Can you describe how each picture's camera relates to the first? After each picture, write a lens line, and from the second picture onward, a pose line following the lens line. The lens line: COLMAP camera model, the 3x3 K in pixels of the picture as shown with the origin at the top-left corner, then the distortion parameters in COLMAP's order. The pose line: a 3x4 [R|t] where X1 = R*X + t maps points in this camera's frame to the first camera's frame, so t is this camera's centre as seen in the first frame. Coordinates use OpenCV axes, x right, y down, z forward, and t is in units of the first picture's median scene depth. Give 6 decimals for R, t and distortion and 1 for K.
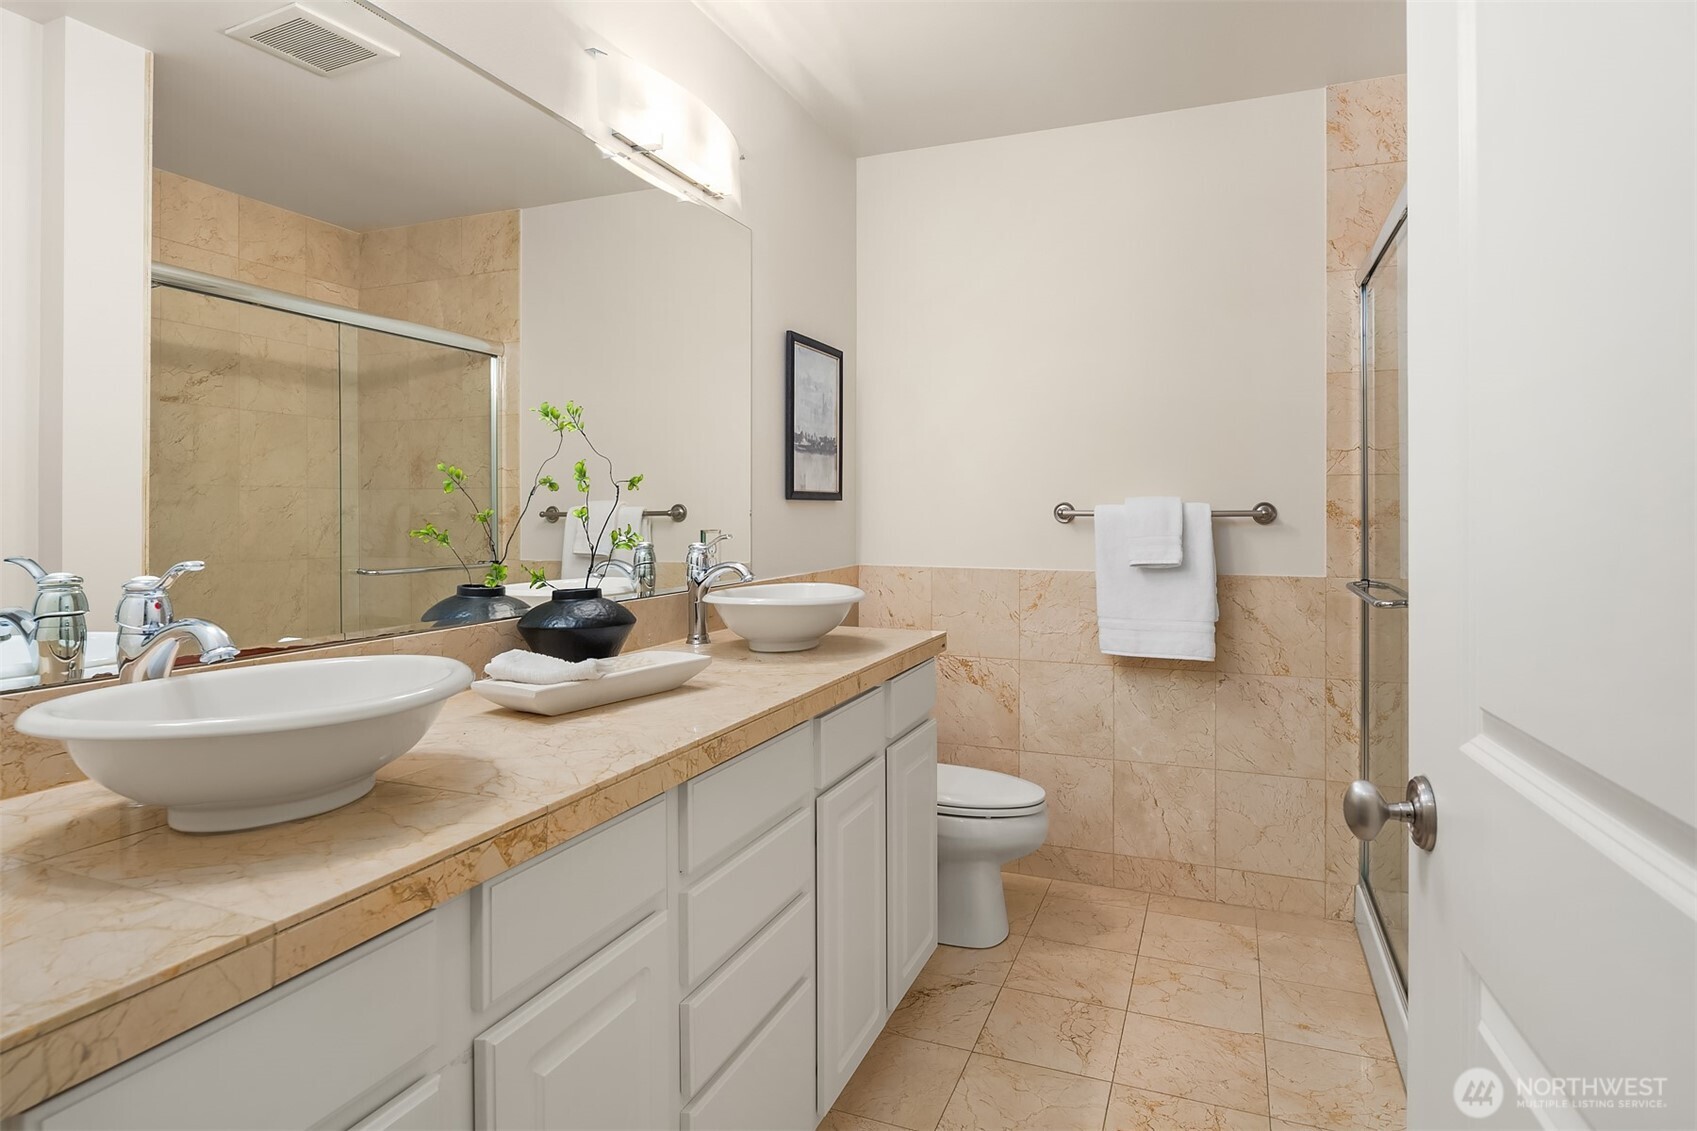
lens RADIAL K [[937.6, 0, 854.5], [0, 937.6, 483.0], [0, 0, 1]] dist [0.000590, -0.001895]
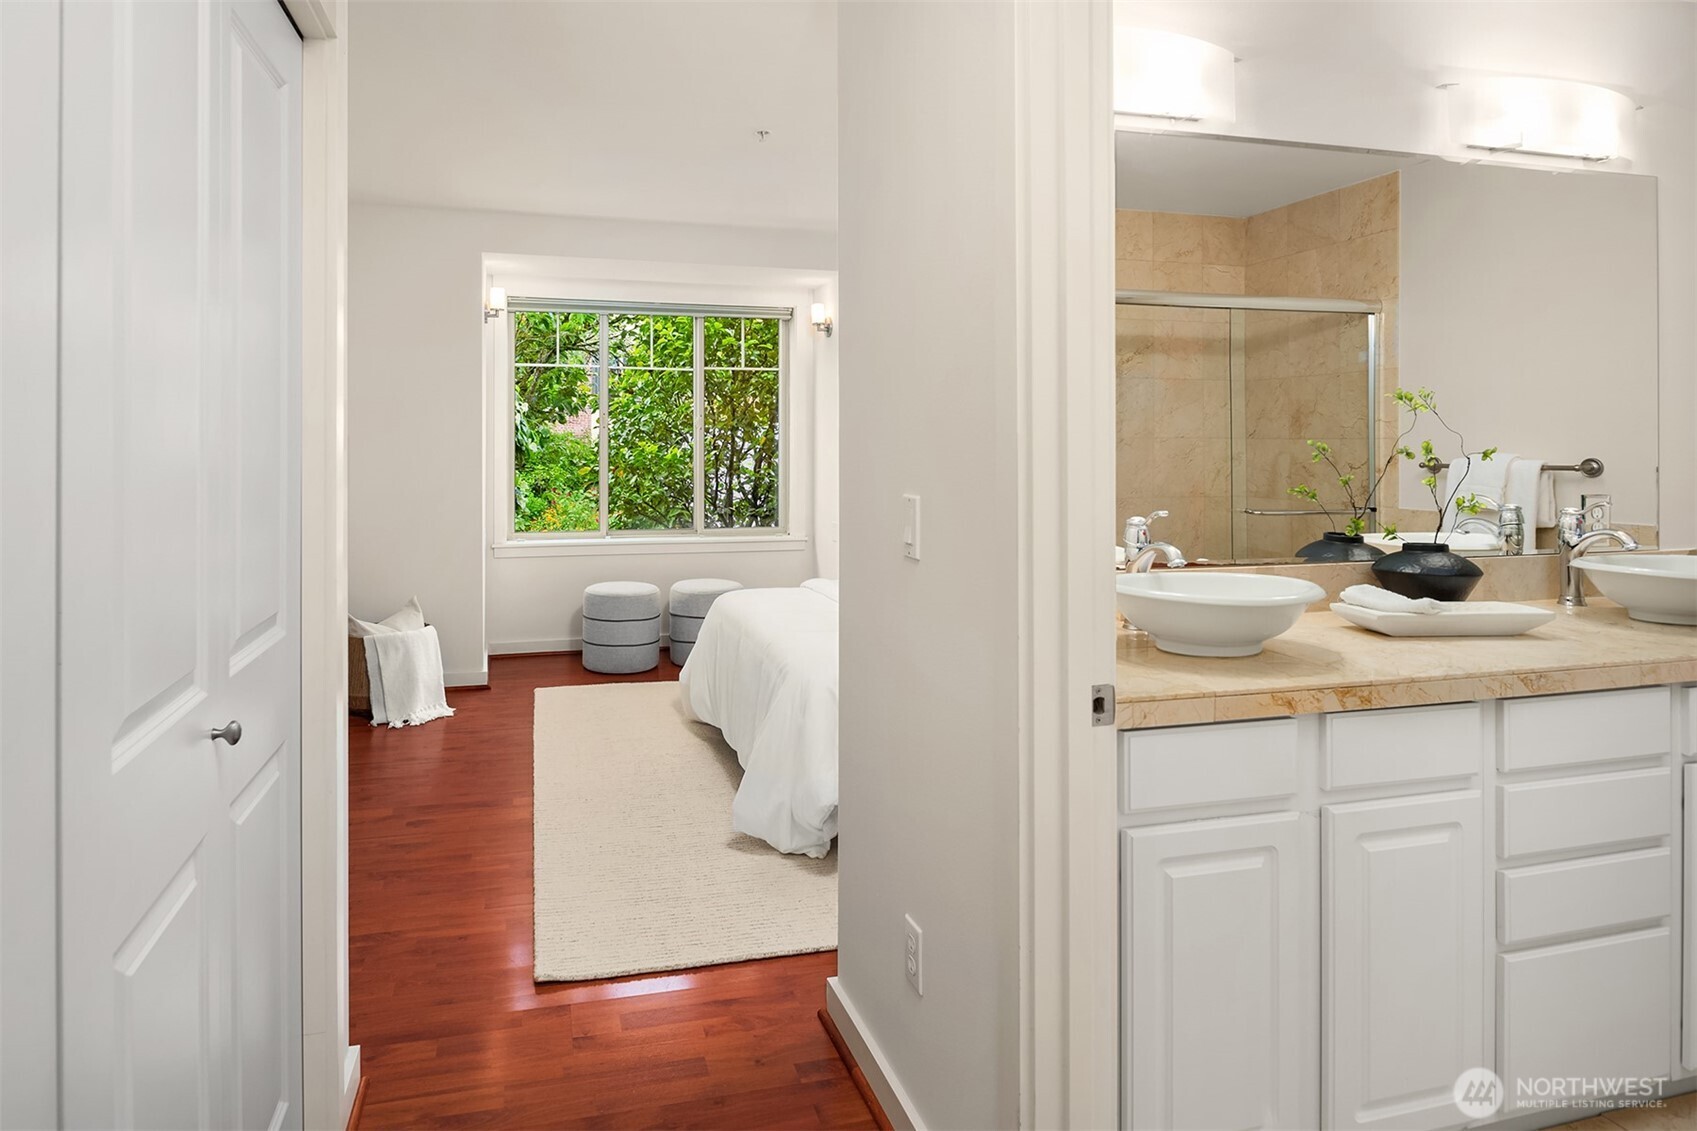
lens RADIAL K [[969.9, 0, 769.6], [0, 969.9, 458.0], [0, 0, 1]] dist [-0.001891, -0.001320]
pose [[0.590407, 0.017959, -0.806906, 0.205532], [0.020564, 0.999093, 0.037283, -0.059455], [0.806844, -0.038606, 0.589502, -0.409662]]
